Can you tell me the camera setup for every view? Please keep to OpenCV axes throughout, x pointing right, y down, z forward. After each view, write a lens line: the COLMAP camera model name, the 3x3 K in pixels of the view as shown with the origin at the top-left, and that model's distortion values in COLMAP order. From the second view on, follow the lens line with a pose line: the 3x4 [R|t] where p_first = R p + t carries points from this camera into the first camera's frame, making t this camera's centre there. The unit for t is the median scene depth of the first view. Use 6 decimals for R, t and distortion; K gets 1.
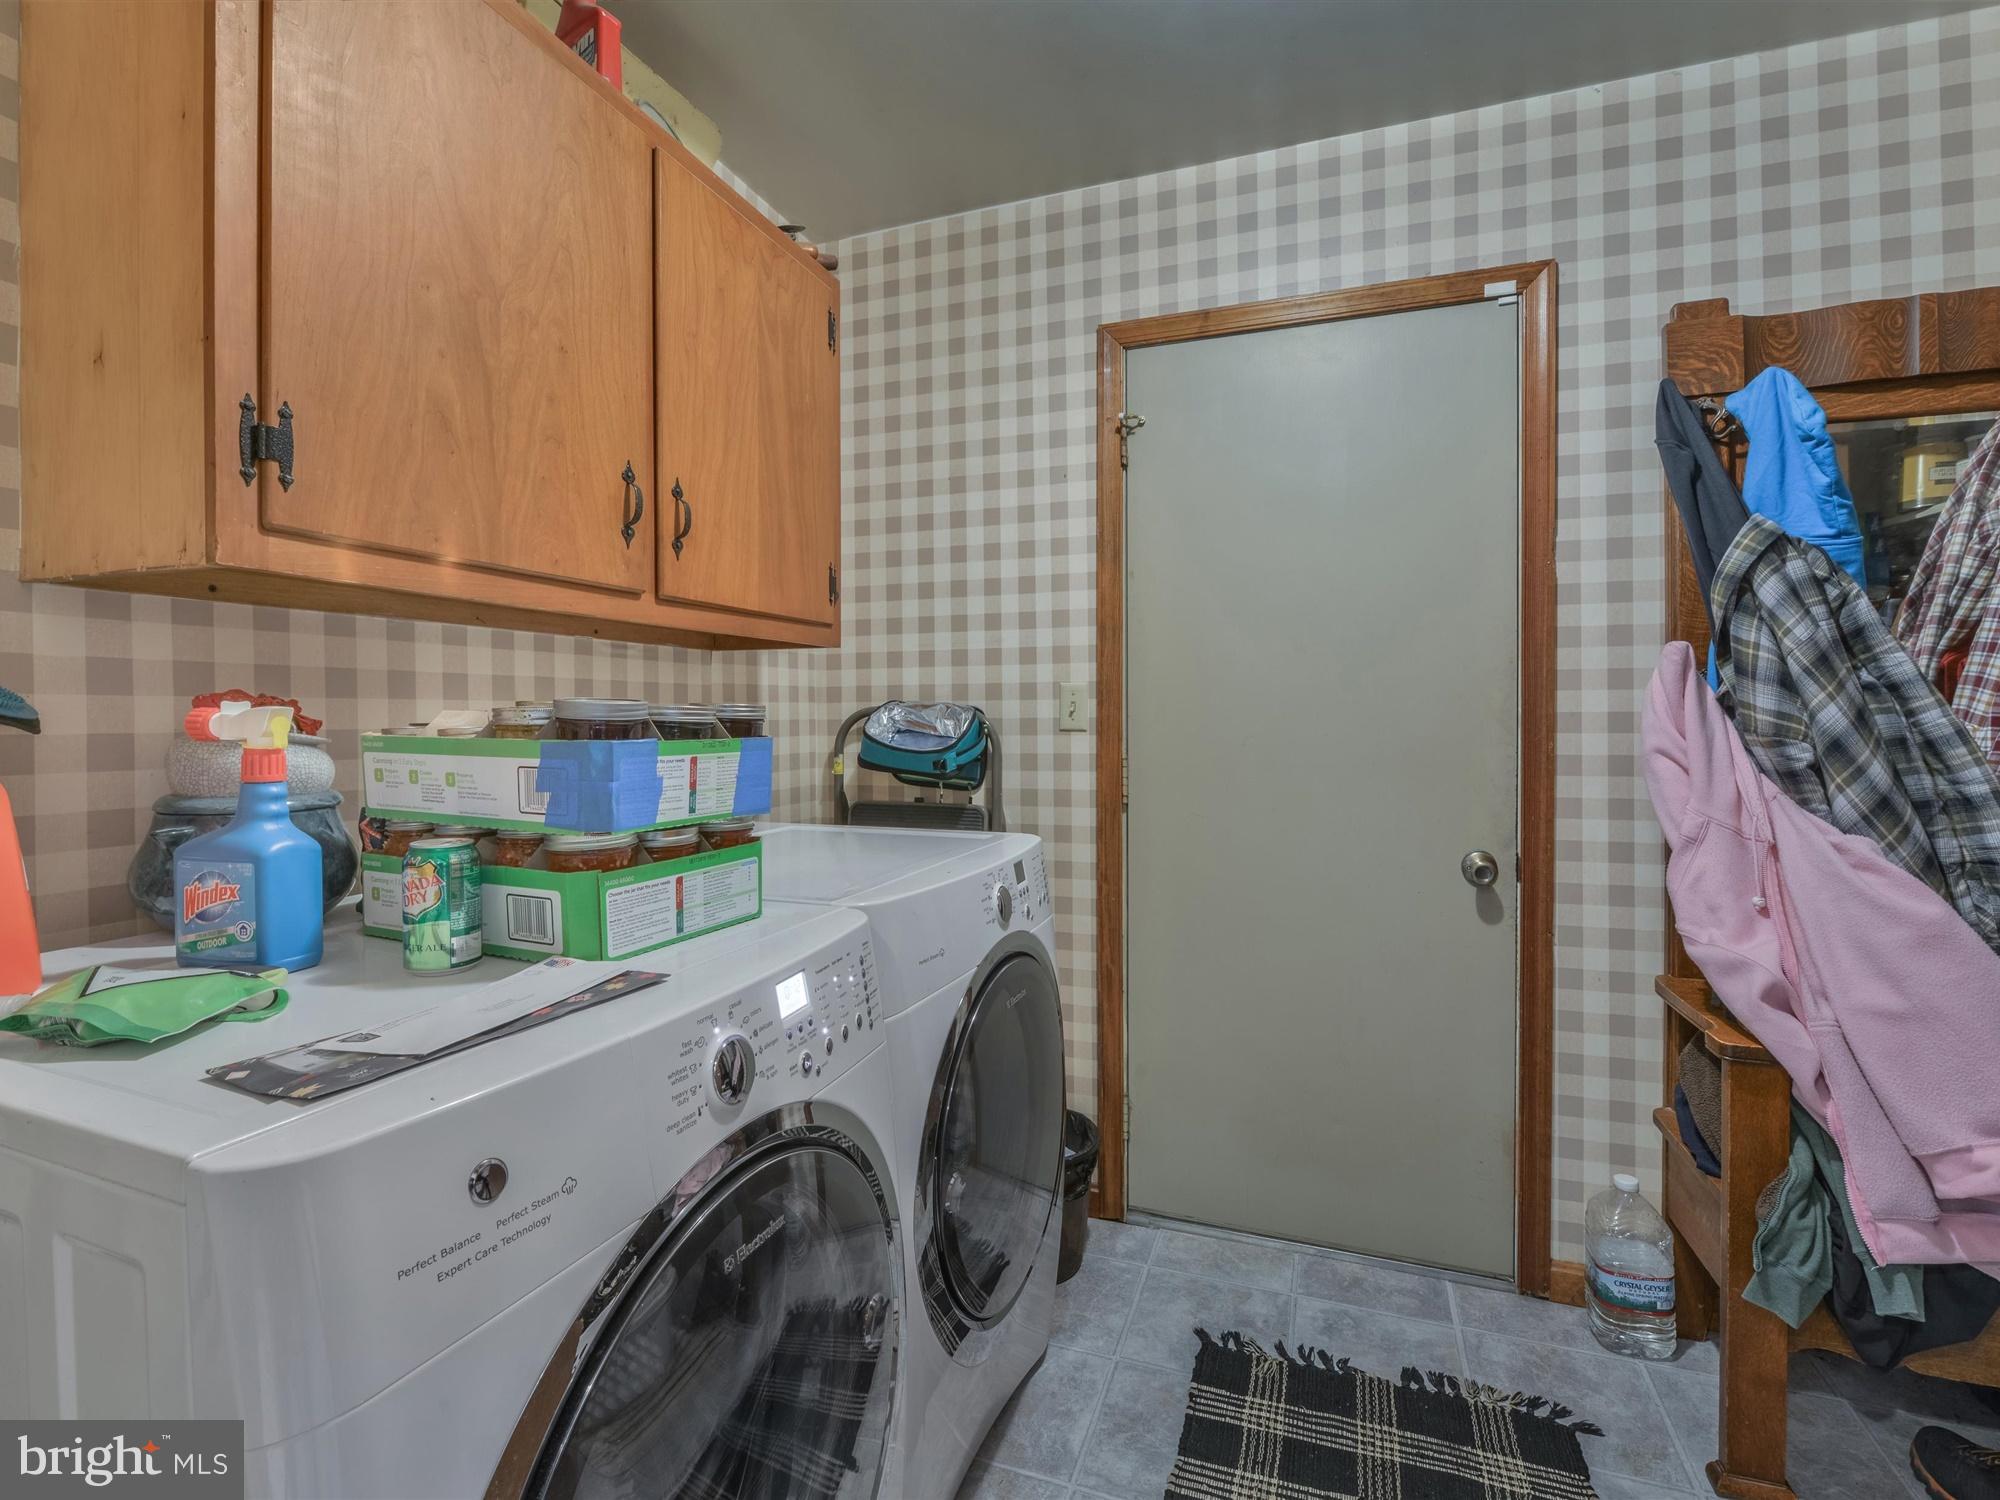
lens RADIAL K [[916.8, 0, 1007.7], [0, 916.8, 721.6], [0, 0, 1]] dist [-0.008136, -0.000606]
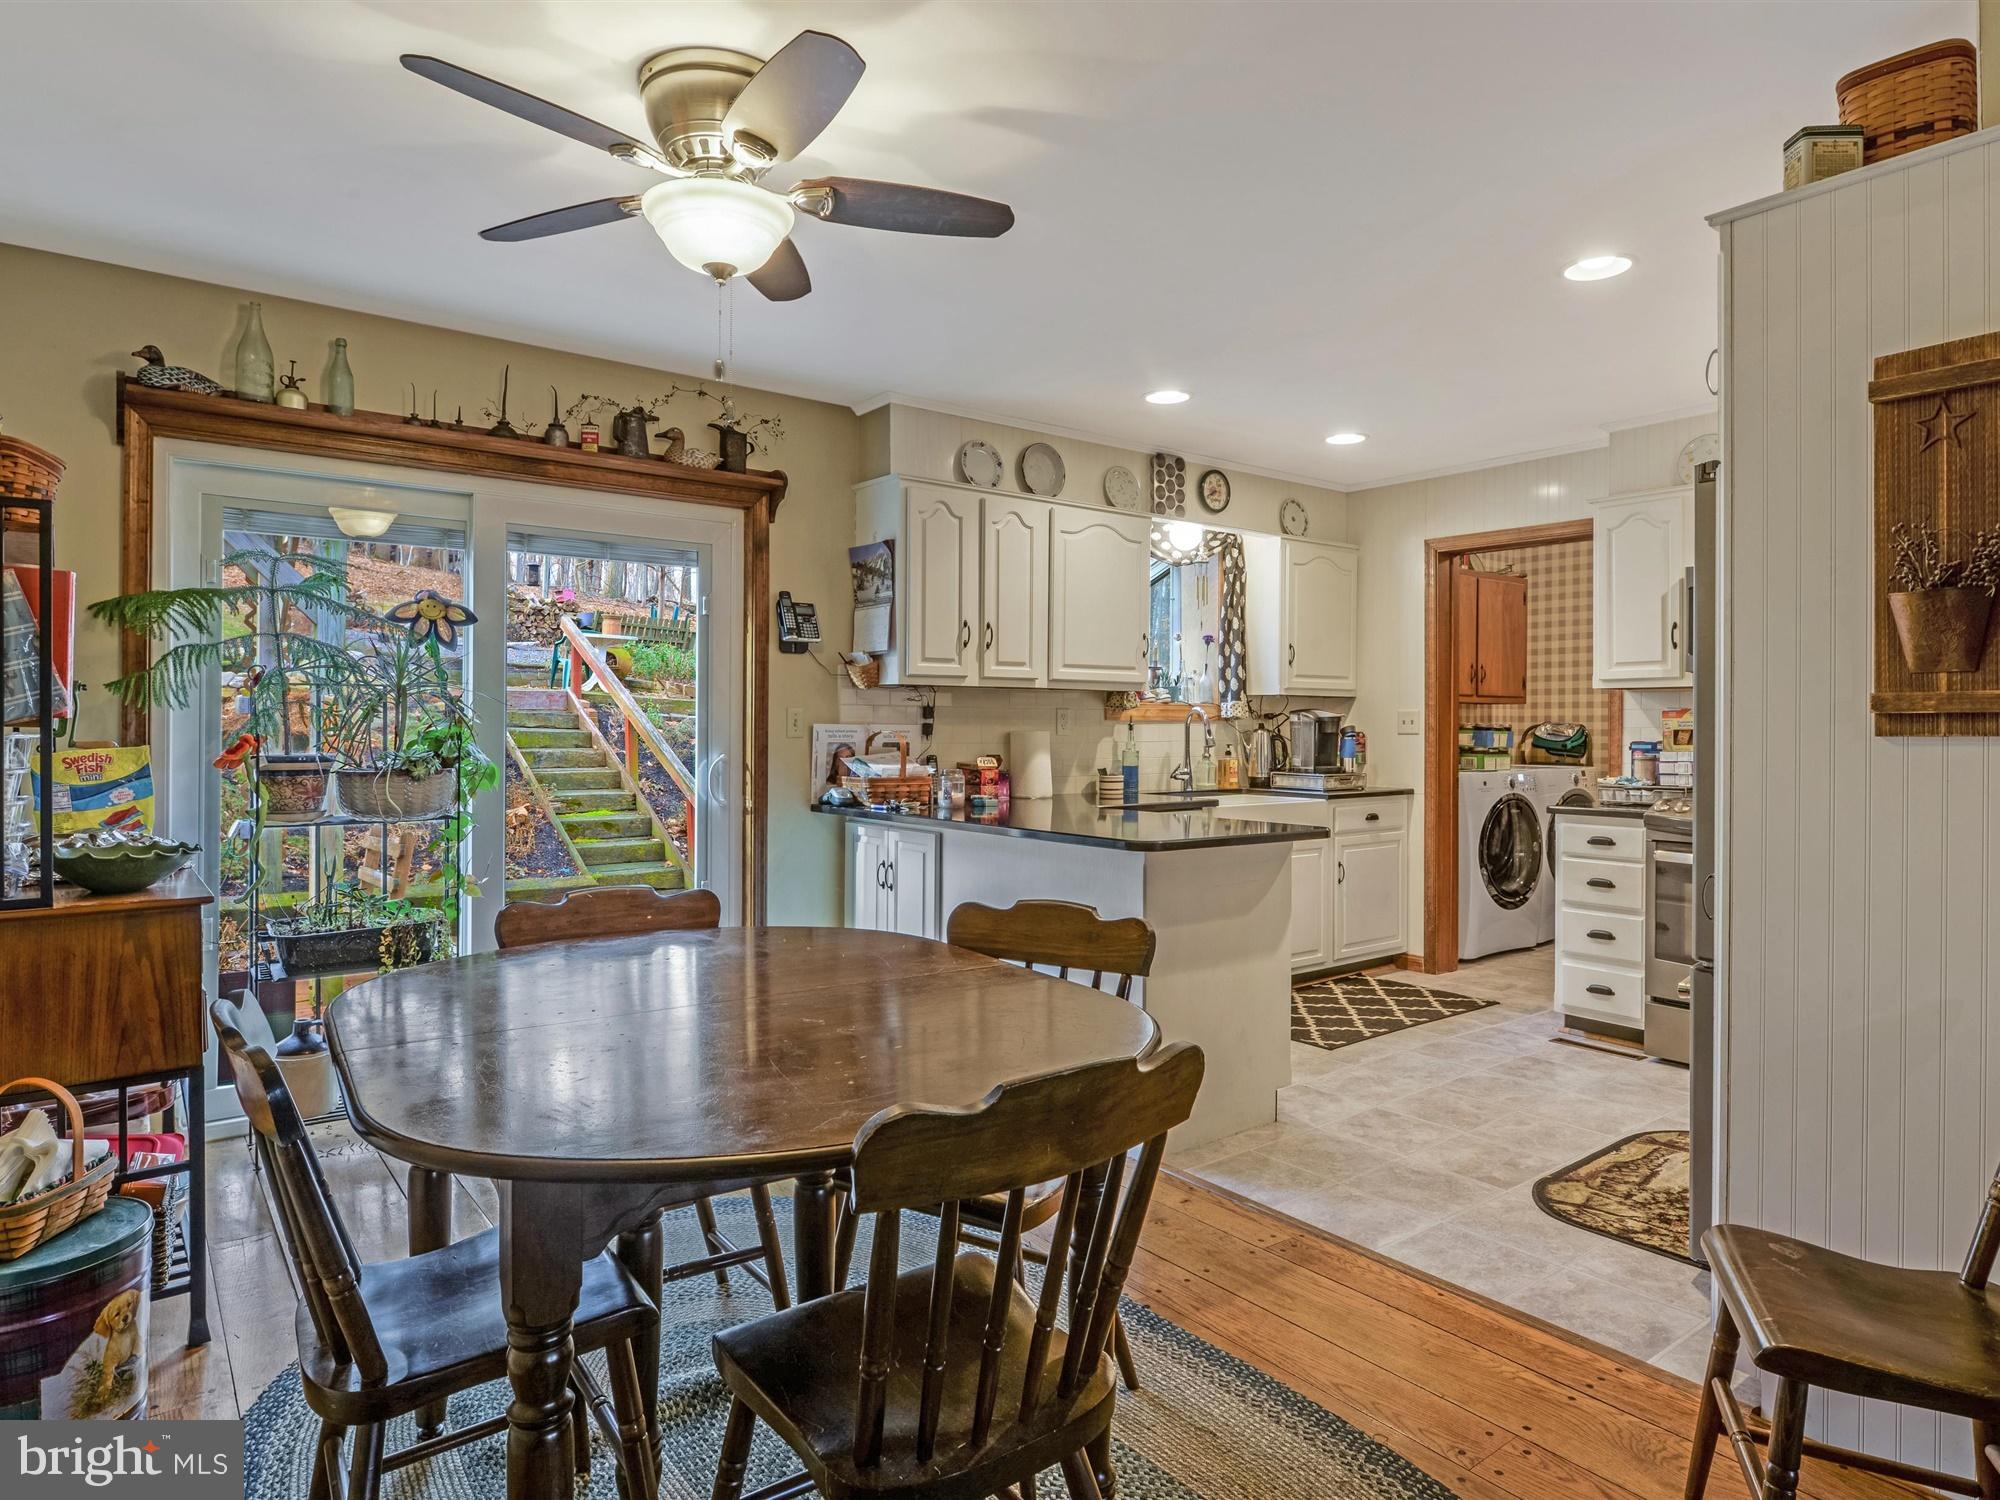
lens RADIAL K [[1163.8, 0, 1006.5], [0, 1163.8, 730.8], [0, 0, 1]] dist [-0.007241, -0.001206]
pose [[0.837957, 0.011826, -0.545607, 0.484045], [-0.014800, 0.999890, -0.001059, 0.035226], [0.545535, 0.008963, 0.838040, -3.224299]]
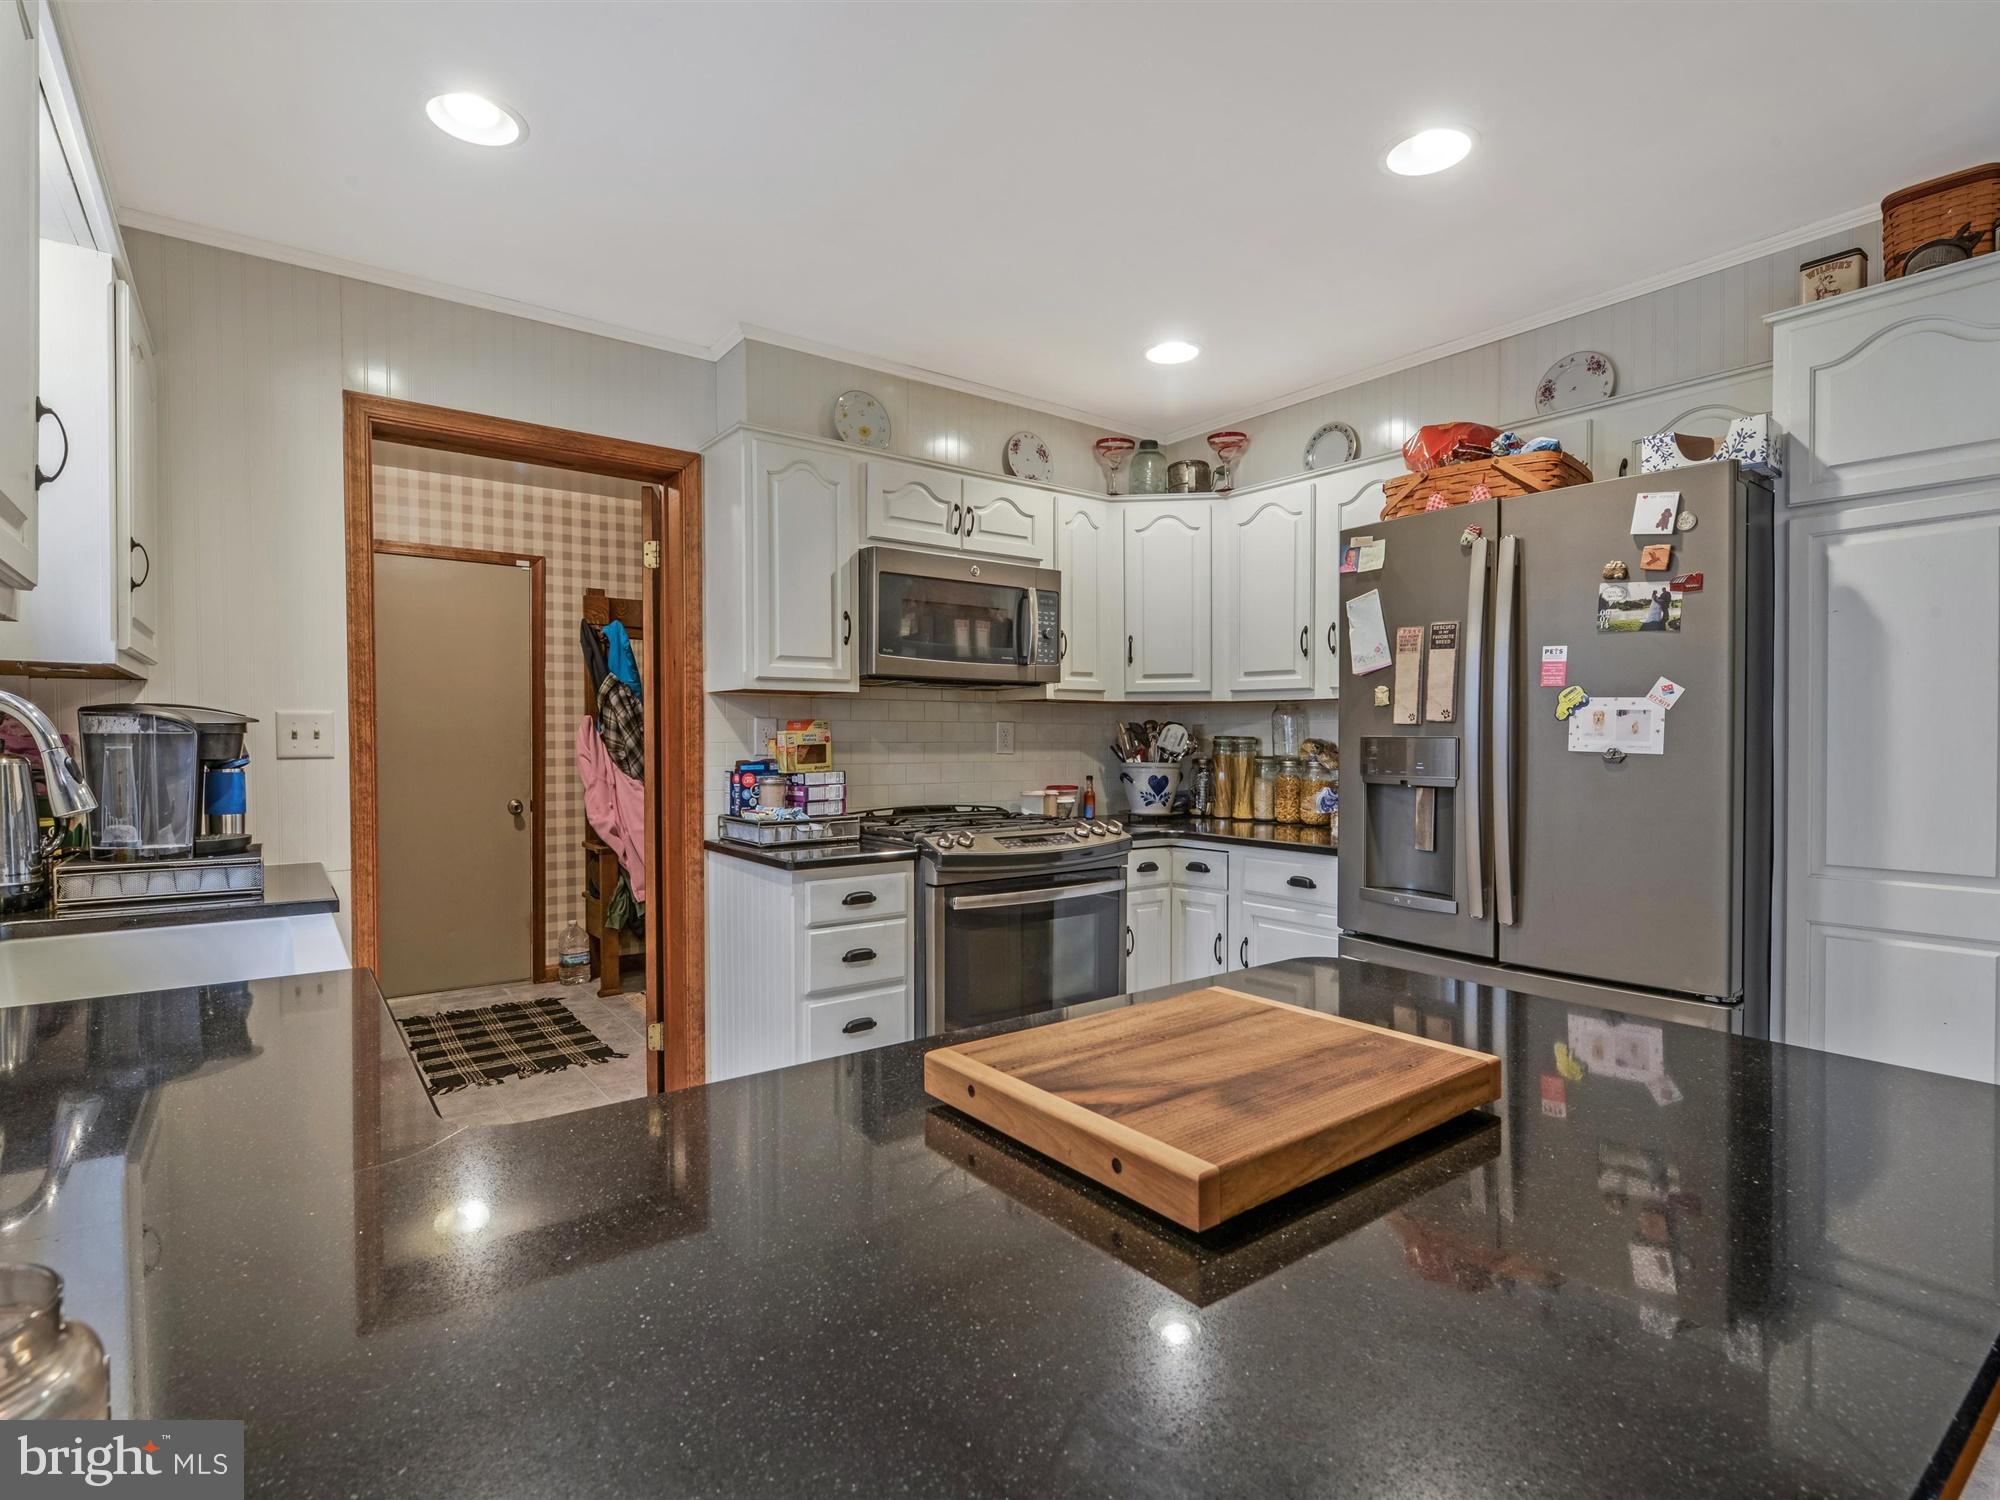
lens RADIAL K [[1010.8, 0, 1000.0], [0, 1010.8, 750.0], [0, 0, 1]] dist [-0.001889, -0.000456]
pose [[0.559719, -0.004924, 0.828668, -0.972231], [0.005323, 0.999983, 0.002346, 0.014664], [-0.828665, 0.003098, 0.559736, -1.541254]]
